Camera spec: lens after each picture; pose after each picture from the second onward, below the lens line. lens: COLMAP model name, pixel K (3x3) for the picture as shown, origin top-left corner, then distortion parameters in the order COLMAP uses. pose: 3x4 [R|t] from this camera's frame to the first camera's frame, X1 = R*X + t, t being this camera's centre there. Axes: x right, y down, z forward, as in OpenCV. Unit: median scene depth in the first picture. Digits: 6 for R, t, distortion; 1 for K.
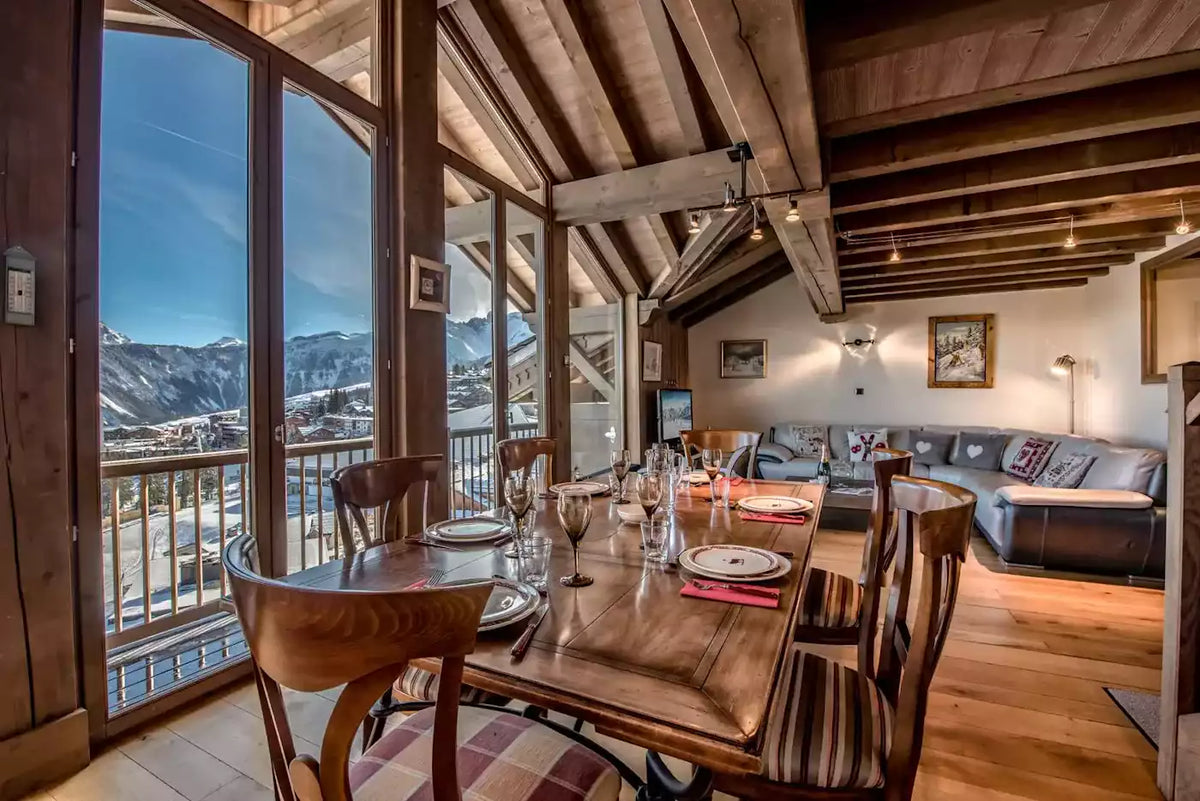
lens RADIAL K [[511.7, 0, 597.9], [0, 511.7, 397.5], [0, 0, 1]] dist [-0.018301, -0.000417]
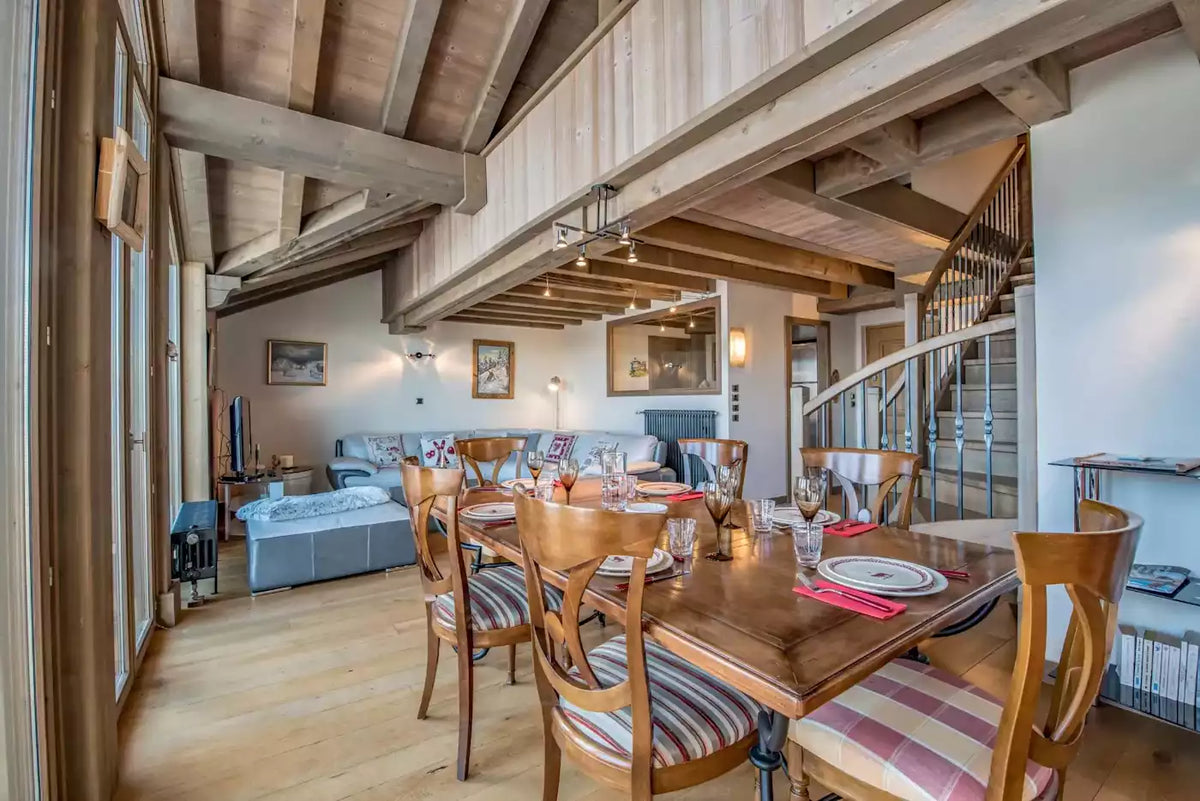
lens RADIAL K [[511.7, 0, 597.9], [0, 511.7, 397.5], [0, 0, 1]] dist [-0.018301, -0.000417]
pose [[0.484618, 0.010488, 0.874663, -0.267040], [0.008018, 0.999833, -0.016431, 0.001337], [-0.874689, 0.014976, 0.484453, 0.166415]]
